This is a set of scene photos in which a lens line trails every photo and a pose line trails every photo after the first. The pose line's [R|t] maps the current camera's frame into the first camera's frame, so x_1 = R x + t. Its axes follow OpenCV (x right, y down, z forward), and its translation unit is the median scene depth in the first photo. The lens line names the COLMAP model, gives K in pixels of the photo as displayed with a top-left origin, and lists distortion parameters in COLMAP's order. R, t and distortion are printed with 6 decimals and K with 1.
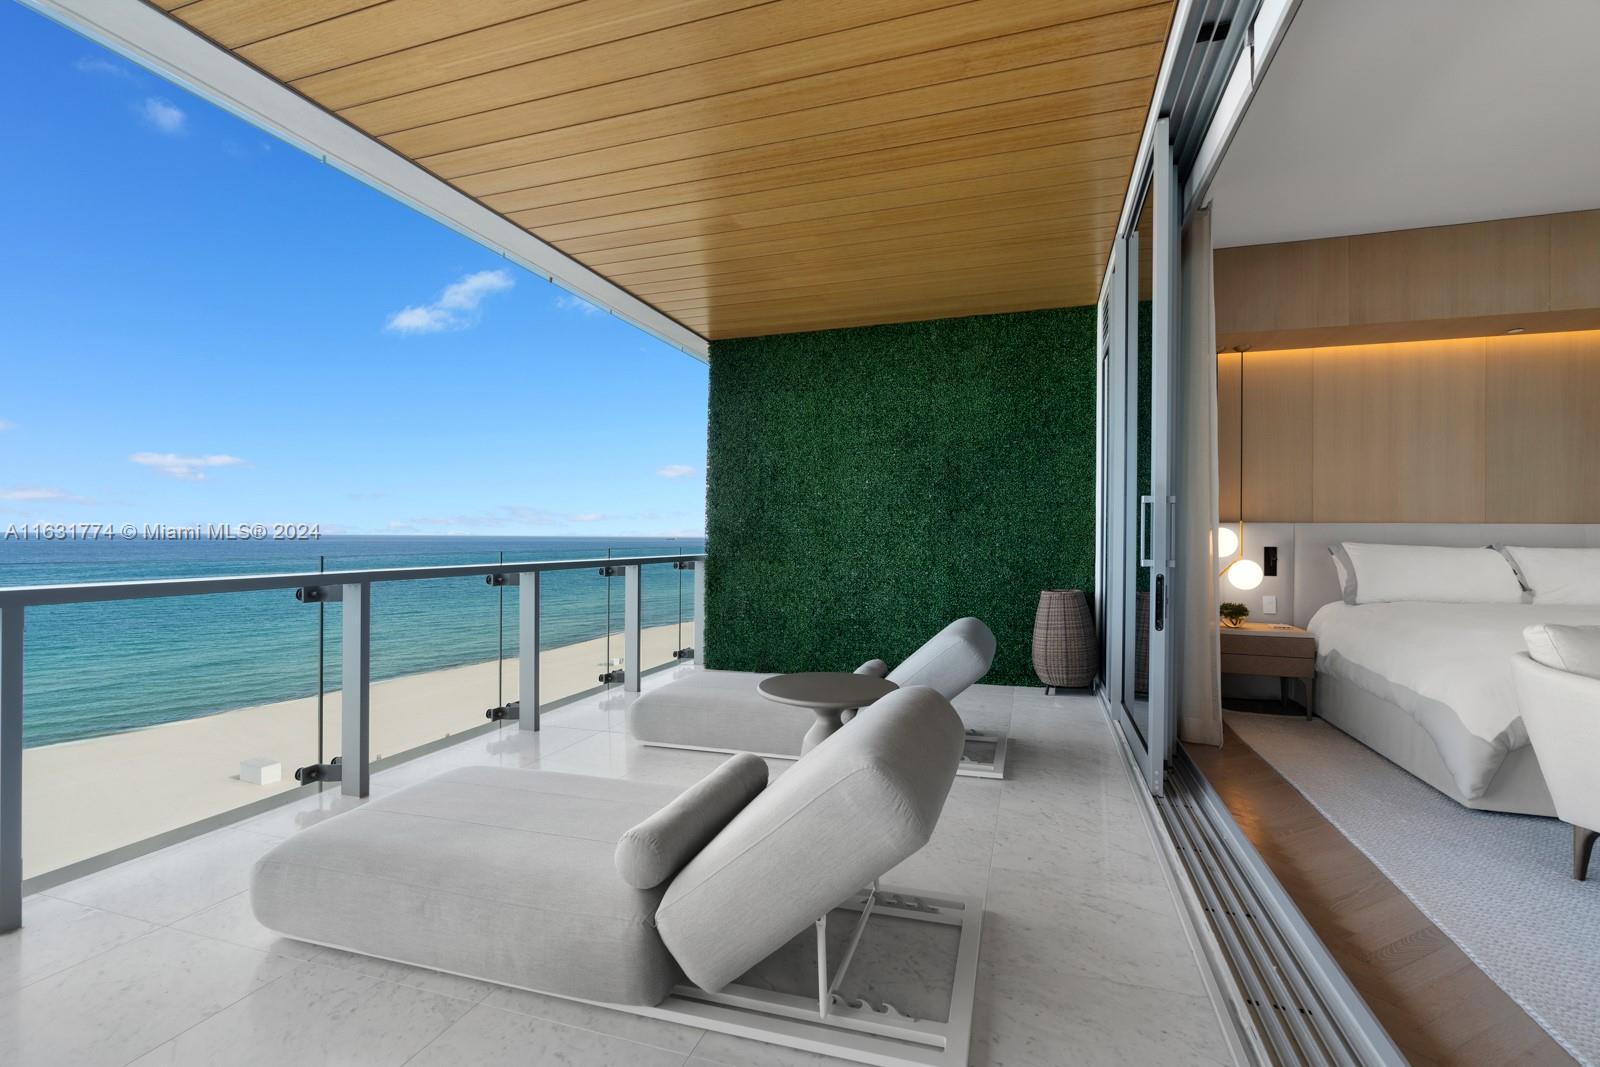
lens RADIAL K [[726.5, 0, 800.0], [0, 726.5, 533.5], [0, 0, 1]] dist [0.006815, 0.000689]
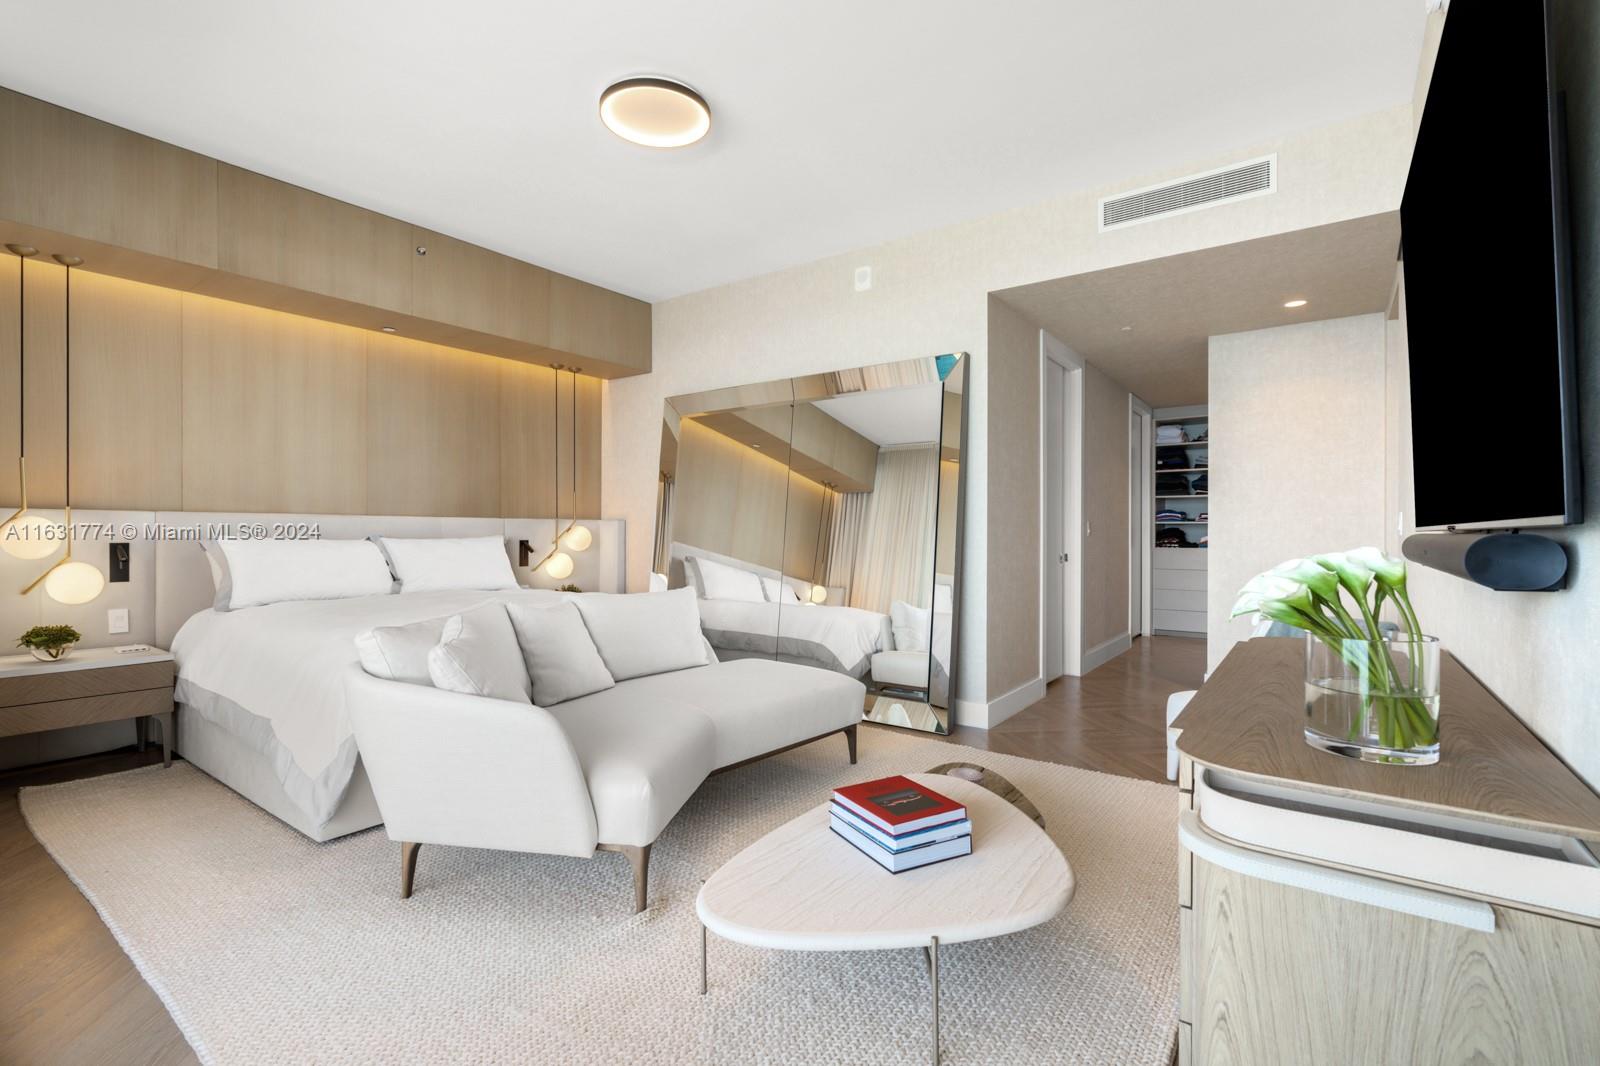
lens RADIAL K [[738.3, 0, 800.0], [0, 738.3, 533.0], [0, 0, 1]] dist [-0.000106, 0.000075]
pose [[0.316601, -0.007246, 0.948531, 0.172177], [-0.000842, 0.999968, 0.007920, 0.001729], [-0.948558, -0.003306, 0.316585, 0.119728]]
